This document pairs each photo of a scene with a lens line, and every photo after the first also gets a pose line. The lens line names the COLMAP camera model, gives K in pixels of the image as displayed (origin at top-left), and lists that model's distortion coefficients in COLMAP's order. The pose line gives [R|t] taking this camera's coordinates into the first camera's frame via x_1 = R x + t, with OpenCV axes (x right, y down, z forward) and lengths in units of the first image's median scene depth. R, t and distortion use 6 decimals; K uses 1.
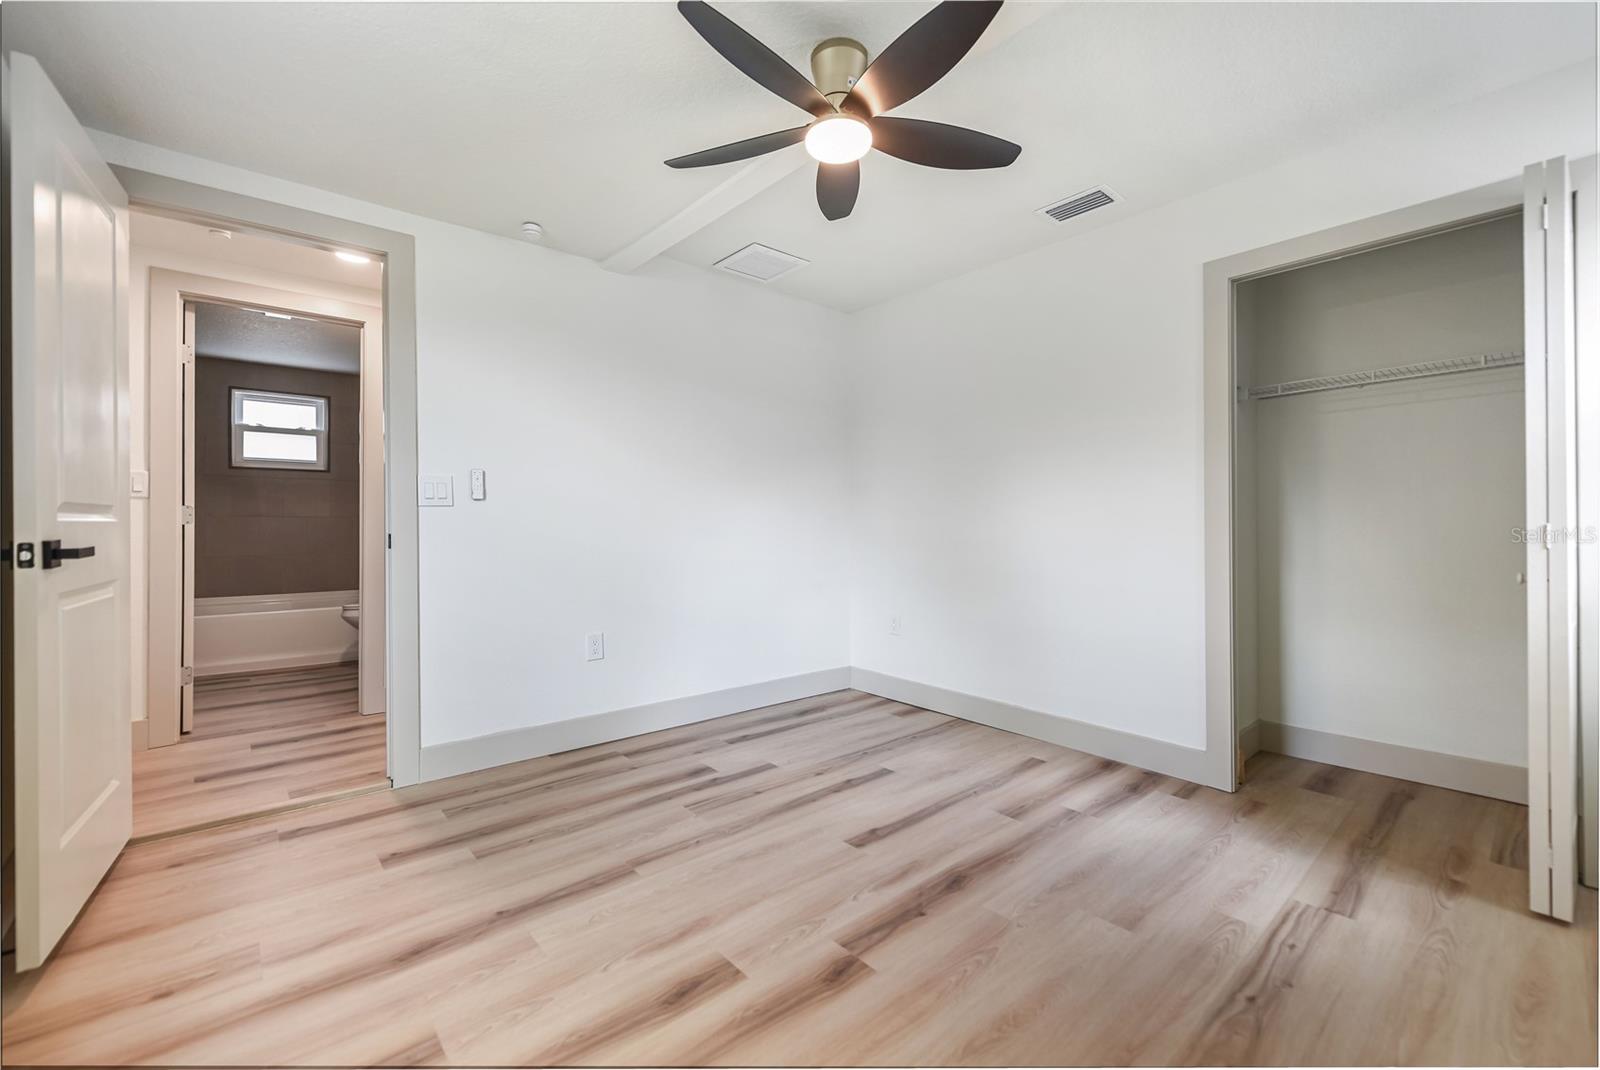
lens RADIAL K [[659.1, 0, 800.9], [0, 659.1, 512.9], [0, 0, 1]] dist [0.002139, -0.000325]
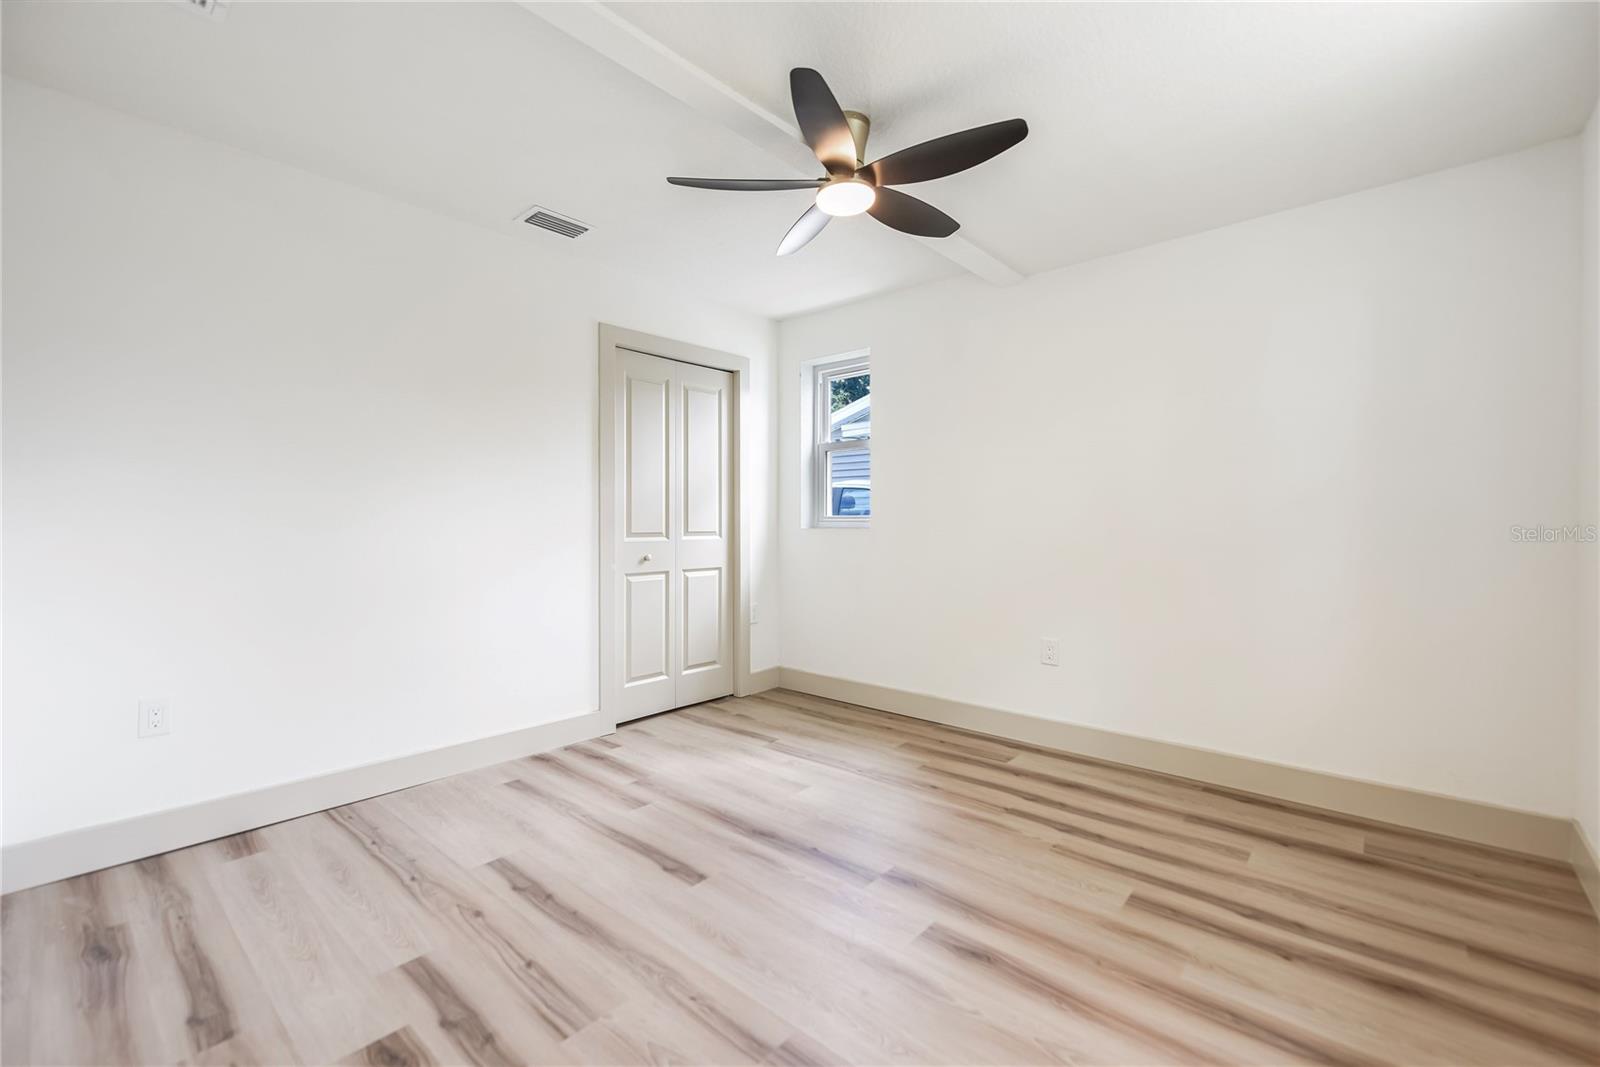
lens RADIAL K [[659.1, 0, 800.9], [0, 659.1, 511.4], [0, 0, 1]] dist [0.002139, -0.000325]
pose [[-0.130329, 0.017020, 0.991325, -0.723619], [-0.016114, 0.999684, -0.019282, 0.001571], [-0.991340, -0.018487, -0.130013, 0.828871]]
